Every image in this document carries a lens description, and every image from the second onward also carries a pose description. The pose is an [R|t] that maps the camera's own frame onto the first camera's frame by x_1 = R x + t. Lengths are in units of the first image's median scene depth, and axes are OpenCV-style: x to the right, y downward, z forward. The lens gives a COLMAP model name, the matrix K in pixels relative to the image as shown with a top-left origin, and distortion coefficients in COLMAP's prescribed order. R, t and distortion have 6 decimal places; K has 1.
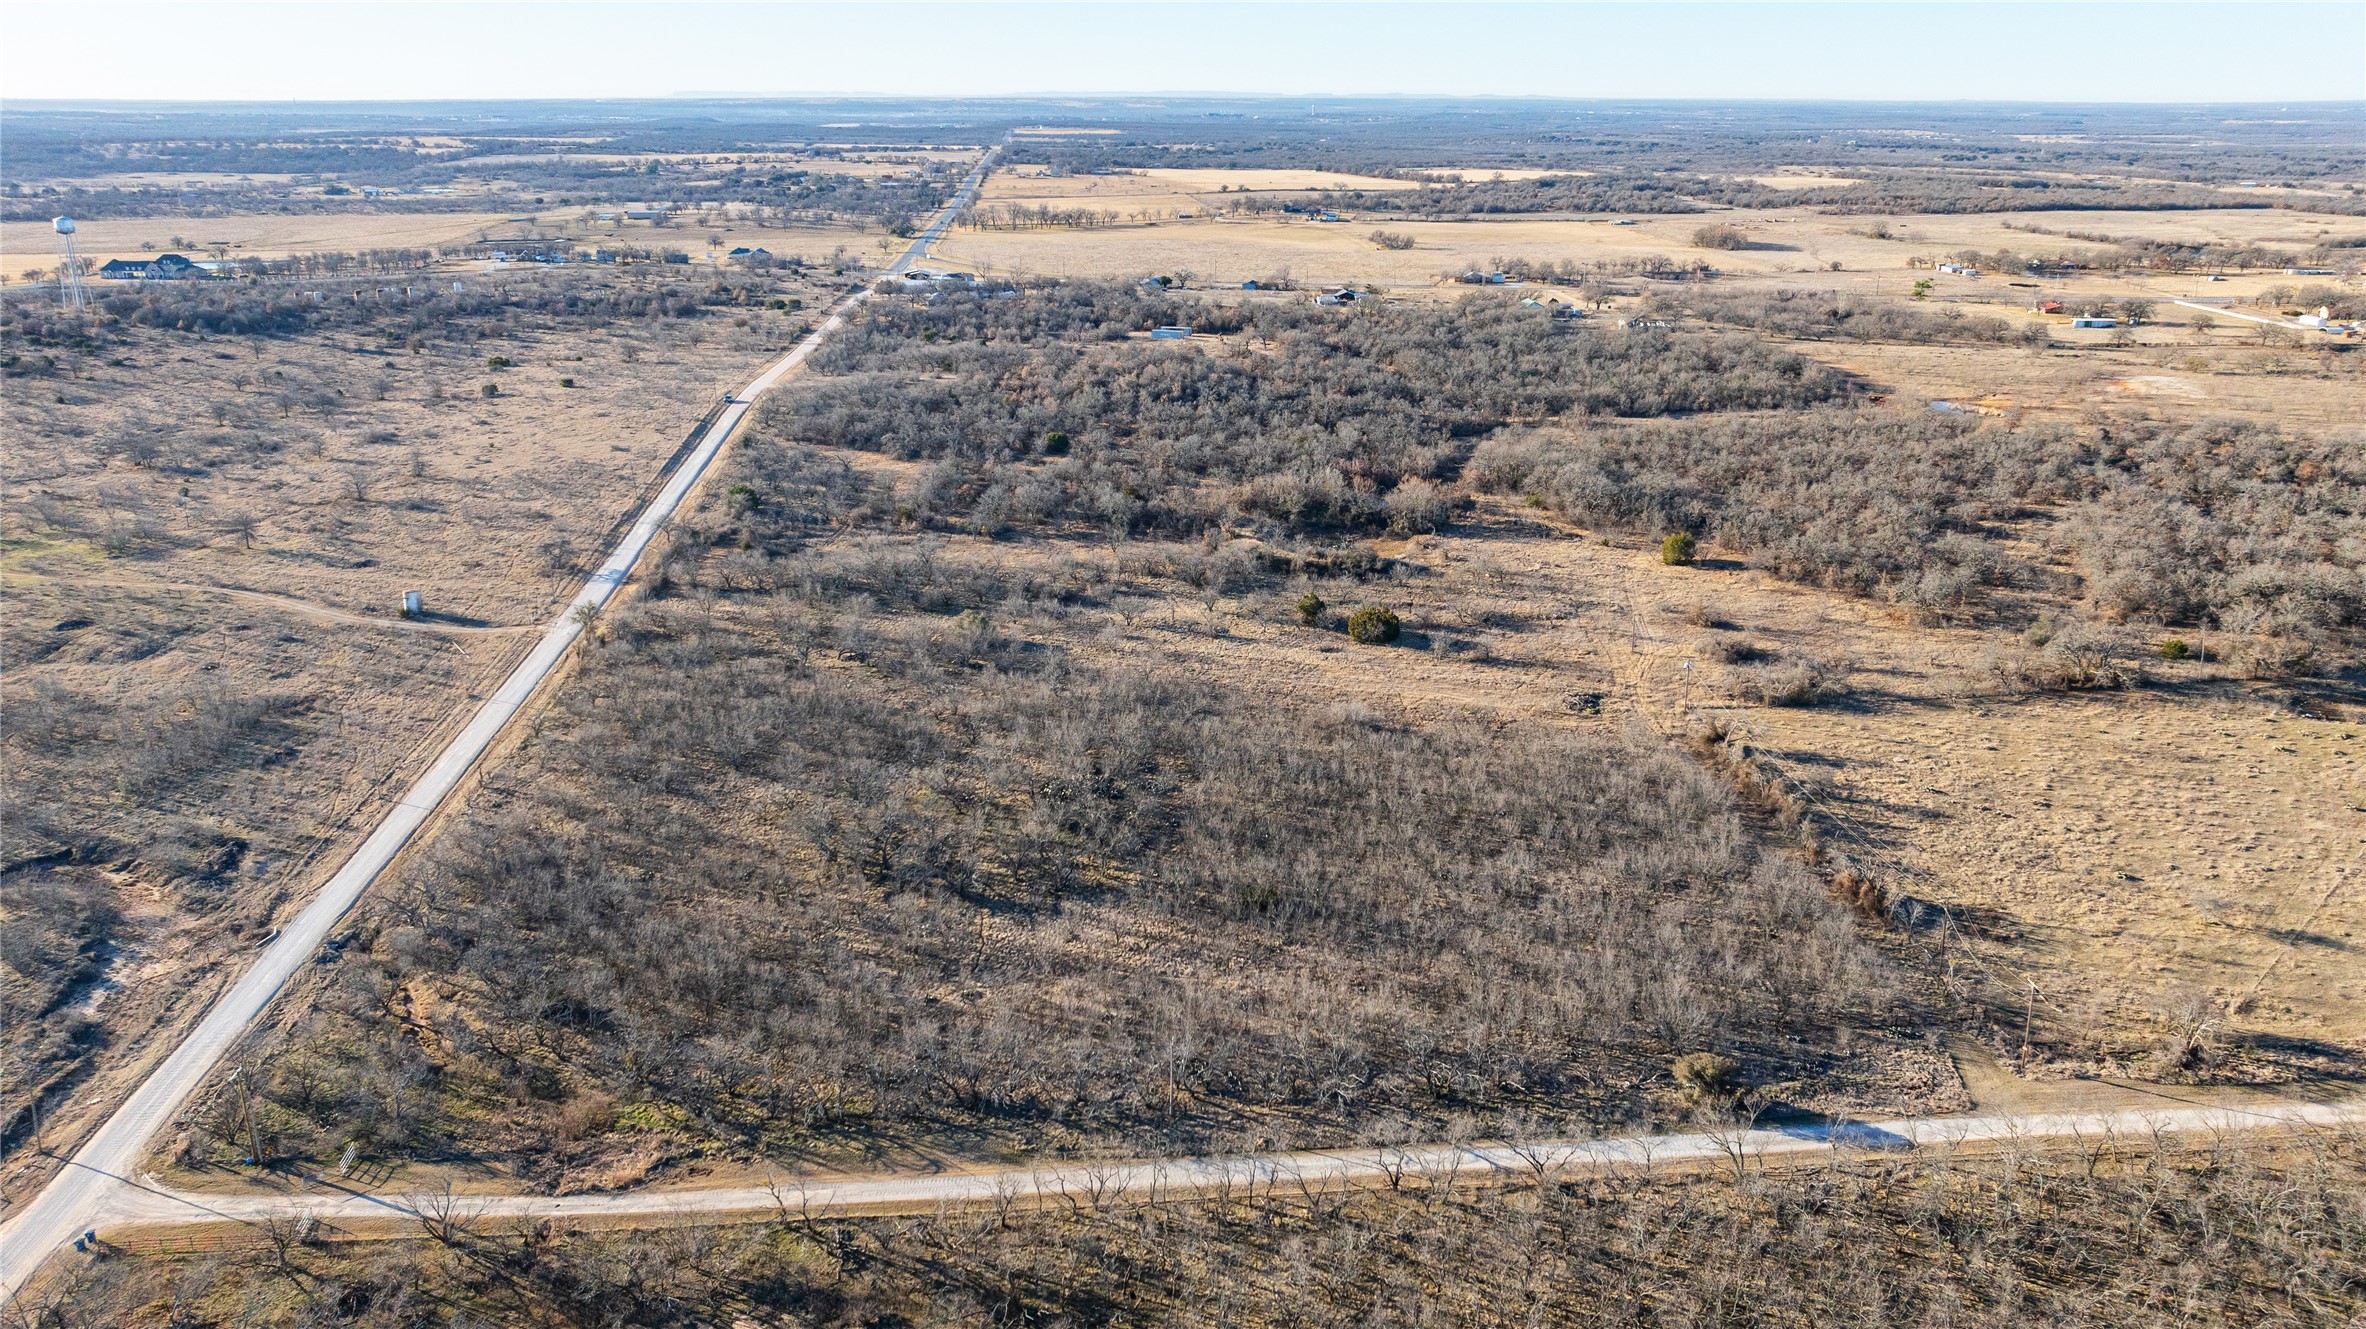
lens RADIAL K [[1696.6, 0, 1164.9], [0, 1696.6, 664.7], [0, 0, 1]] dist [-0.021012, 0.004321]
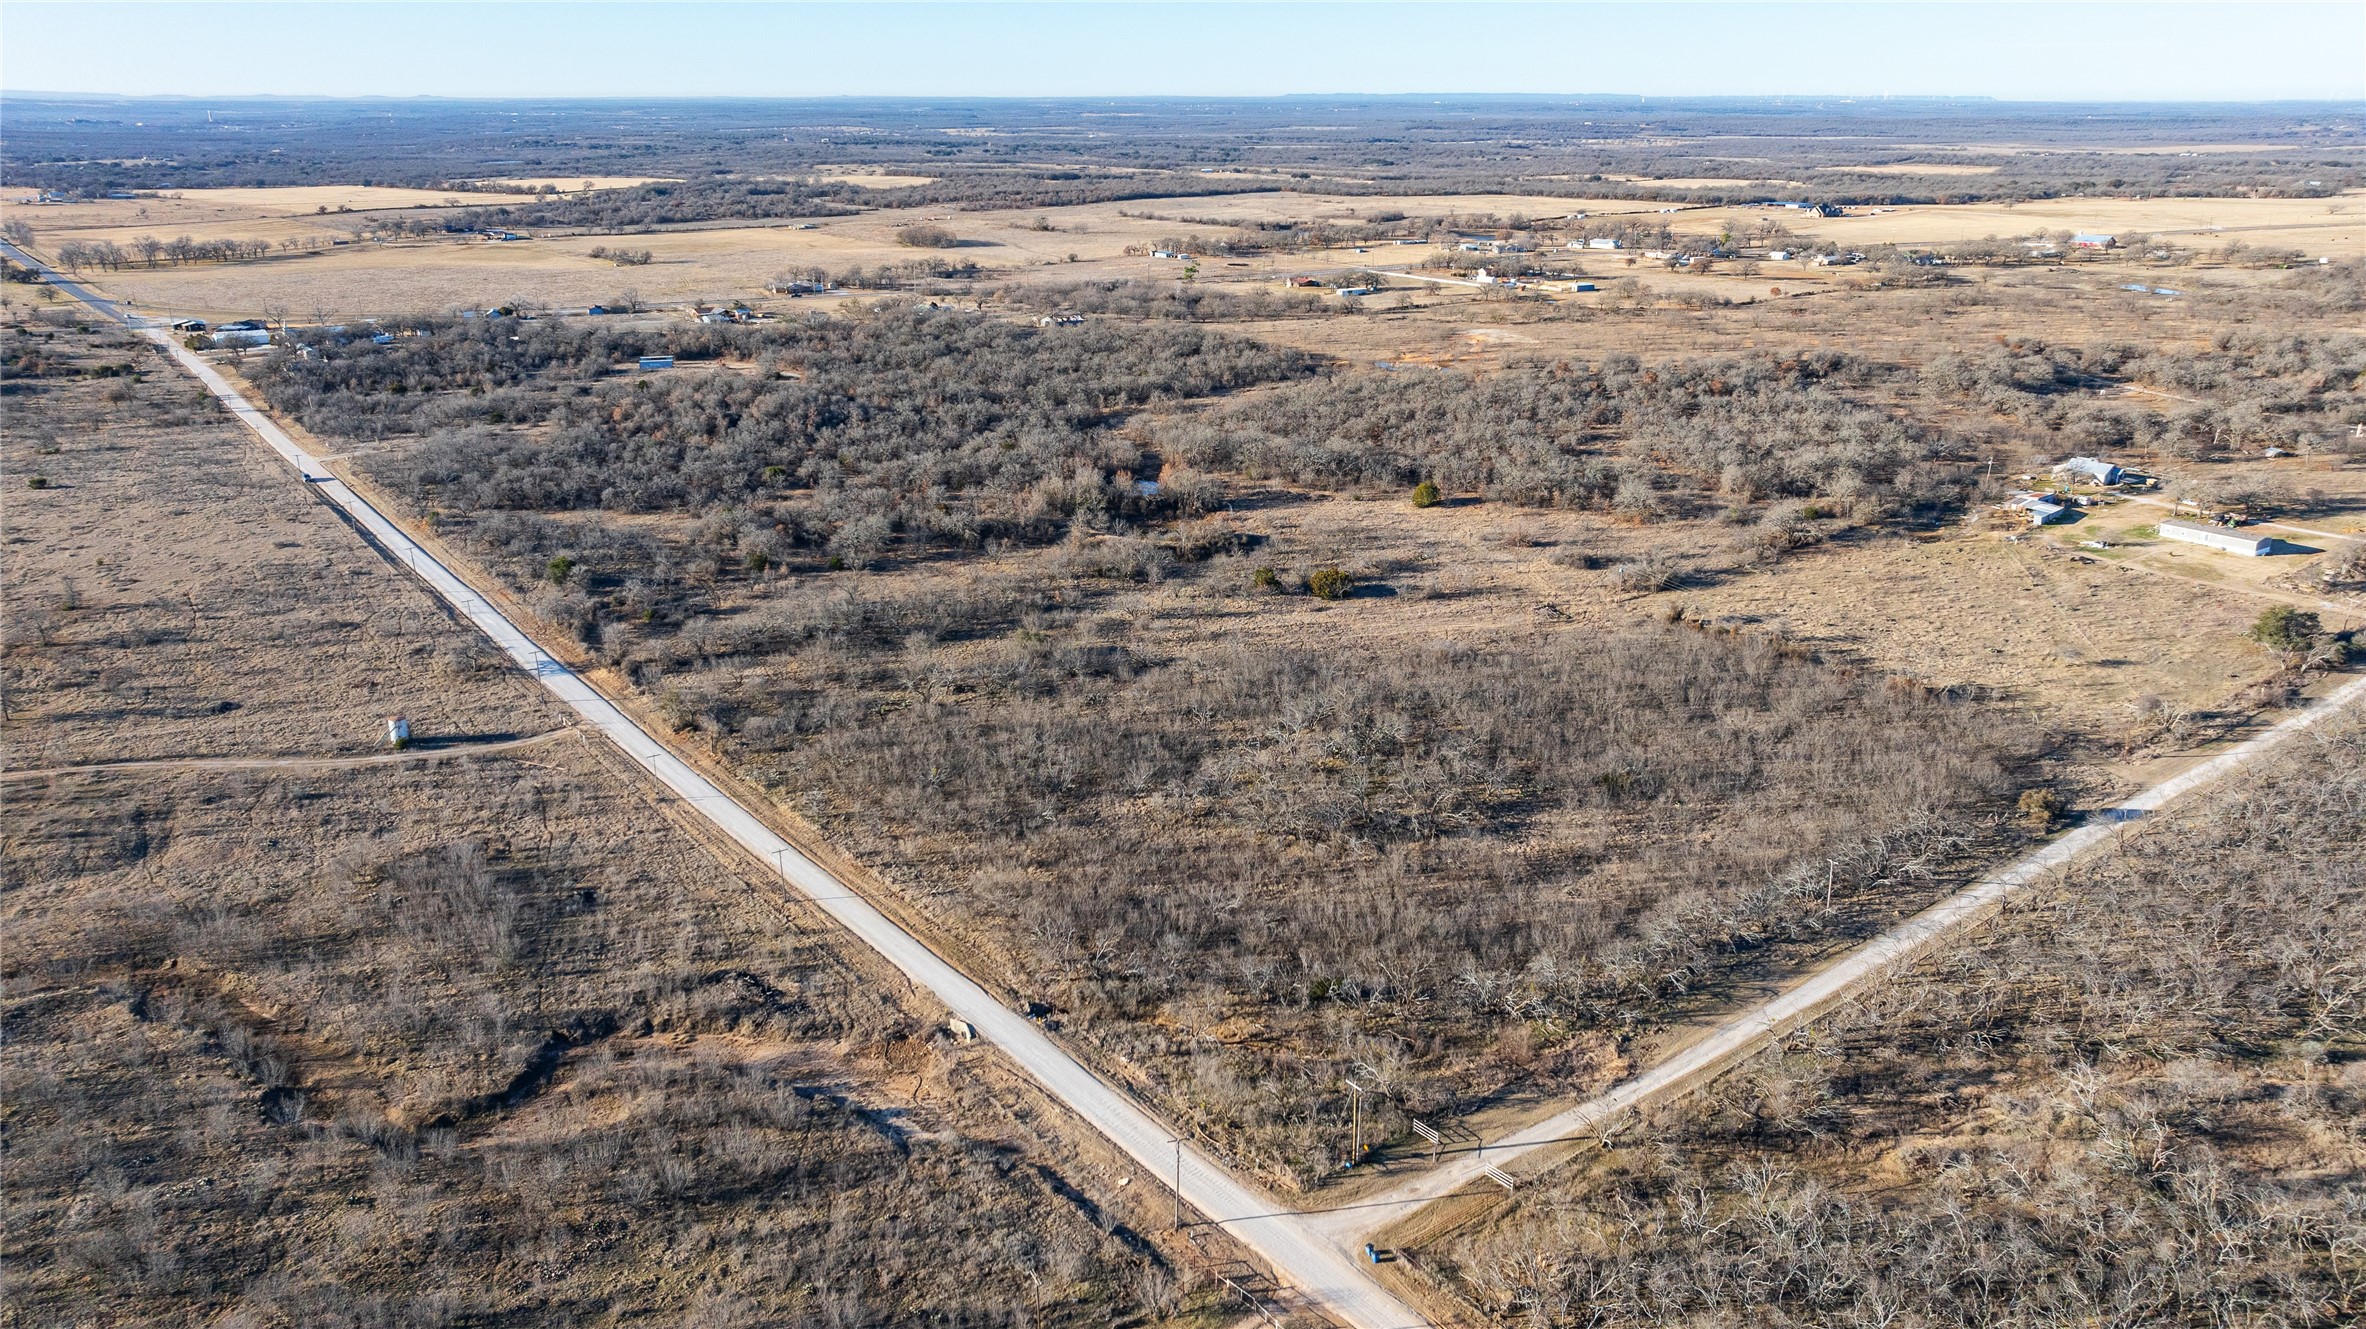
lens RADIAL K [[1696.6, 0, 1164.9], [0, 1696.6, 664.7], [0, 0, 1]] dist [-0.021012, 0.004321]
pose [[0.837936, -0.174451, 0.517136, -0.512035], [0.174715, 0.983417, 0.048649, -0.040125], [-0.517047, 0.049587, 0.854519, 0.057945]]
